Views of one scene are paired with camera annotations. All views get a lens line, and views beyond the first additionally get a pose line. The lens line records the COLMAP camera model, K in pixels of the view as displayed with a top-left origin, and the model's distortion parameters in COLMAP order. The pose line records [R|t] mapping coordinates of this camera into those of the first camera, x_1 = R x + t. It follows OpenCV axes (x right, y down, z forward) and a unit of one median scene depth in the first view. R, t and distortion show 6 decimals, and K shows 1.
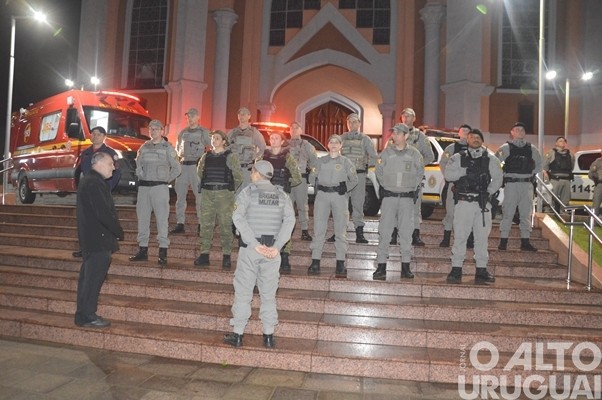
lens RADIAL K [[476.1, 0, 300.2], [0, 476.1, 220.1], [0, 0, 1]] dist [-0.163302, 0.111812]
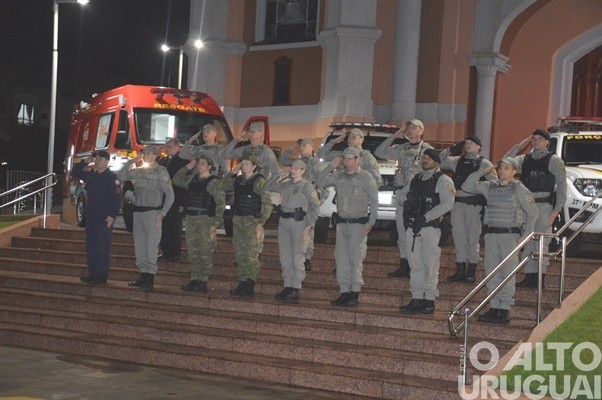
lens RADIAL K [[1025.3, 0, 294.2], [0, 1025.3, 223.1], [0, 0, 1]] dist [0.227548, 0.189157]
pose [[0.909525, 0.001681, -0.415646, 0.566175], [-0.017561, 0.999254, -0.034387, 0.014430], [0.415279, 0.038575, 0.908876, -0.562232]]
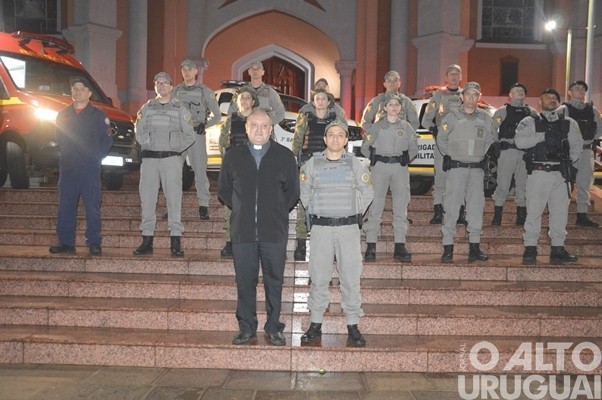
lens RADIAL K [[575.2, 0, 301.0], [0, 575.2, 222.1], [0, 0, 1]] dist [-0.100474, 0.218344]
pose [[0.985480, -0.028706, 0.167348, -0.160440], [0.023184, 0.999123, 0.034863, 0.004265], [-0.168202, -0.030477, 0.985281, 0.010171]]
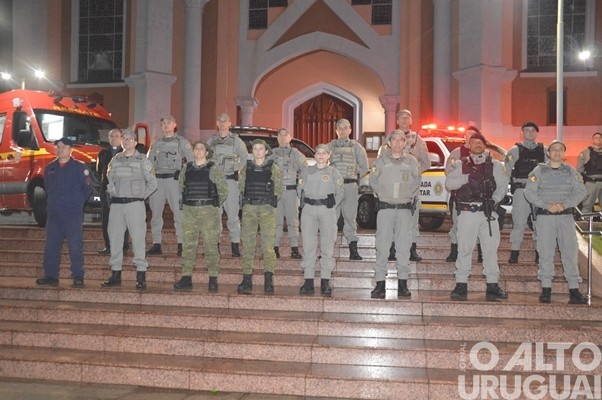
lens RADIAL K [[581.0, 0, 300.1], [0, 581.0, 221.7], [0, 0, 1]] dist [-0.096650, 0.216205]
pose [[0.999539, -0.025522, 0.016422, 0.000866], [0.025875, 0.999431, -0.021654, -0.002381], [-0.015860, 0.022069, 0.999631, -0.080562]]
